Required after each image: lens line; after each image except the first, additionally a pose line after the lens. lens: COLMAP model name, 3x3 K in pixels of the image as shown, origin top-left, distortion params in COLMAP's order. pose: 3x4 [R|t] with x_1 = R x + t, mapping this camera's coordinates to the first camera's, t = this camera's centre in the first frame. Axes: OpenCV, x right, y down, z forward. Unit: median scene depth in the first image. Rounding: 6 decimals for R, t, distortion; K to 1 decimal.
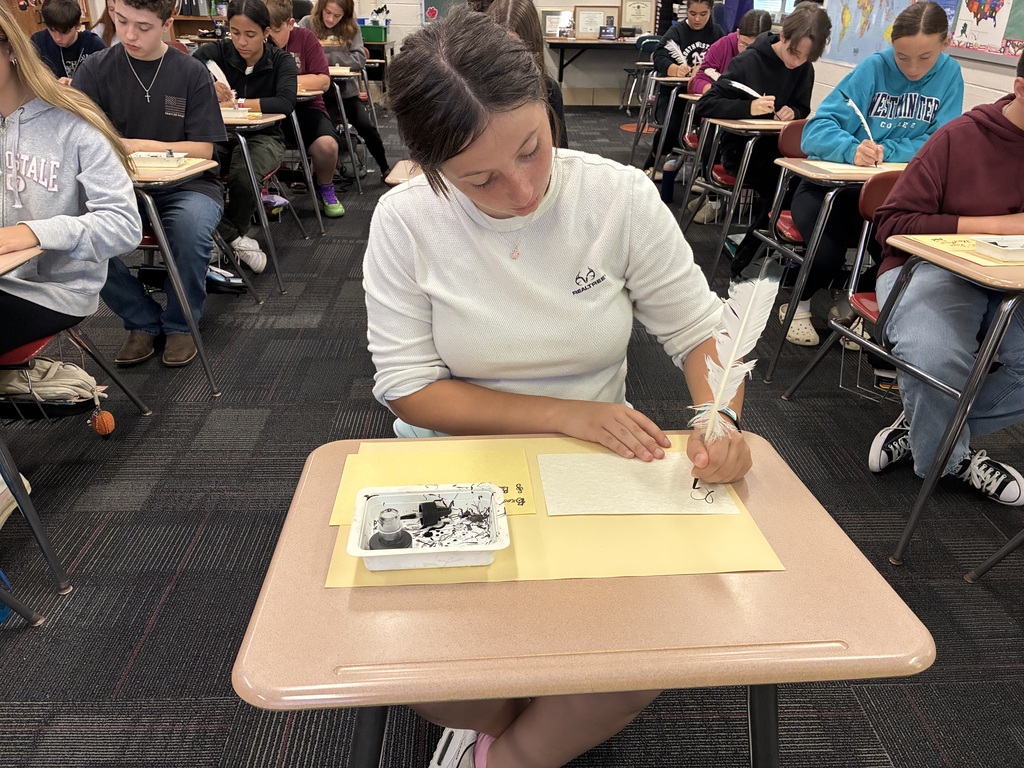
lens RADIAL K [[772.4, 0, 512.0], [0, 772.4, 384.0], [0, 0, 1]] dist [0.098324, -0.145307]
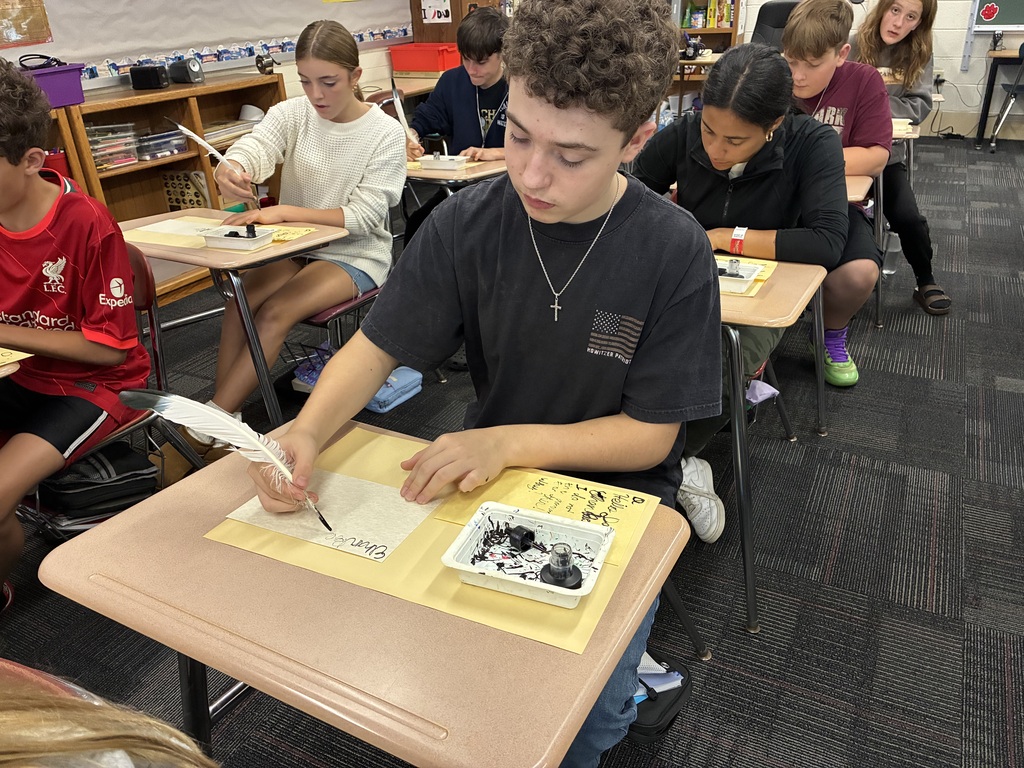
lens RADIAL K [[772.4, 0, 512.0], [0, 772.4, 384.0], [0, 0, 1]] dist [0.098324, -0.145307]
pose [[0.869986, 0.175942, -0.460618, -0.213762], [-0.173781, 0.983638, 0.047493, -0.249708], [0.461437, 0.038729, 0.886327, 0.465139]]
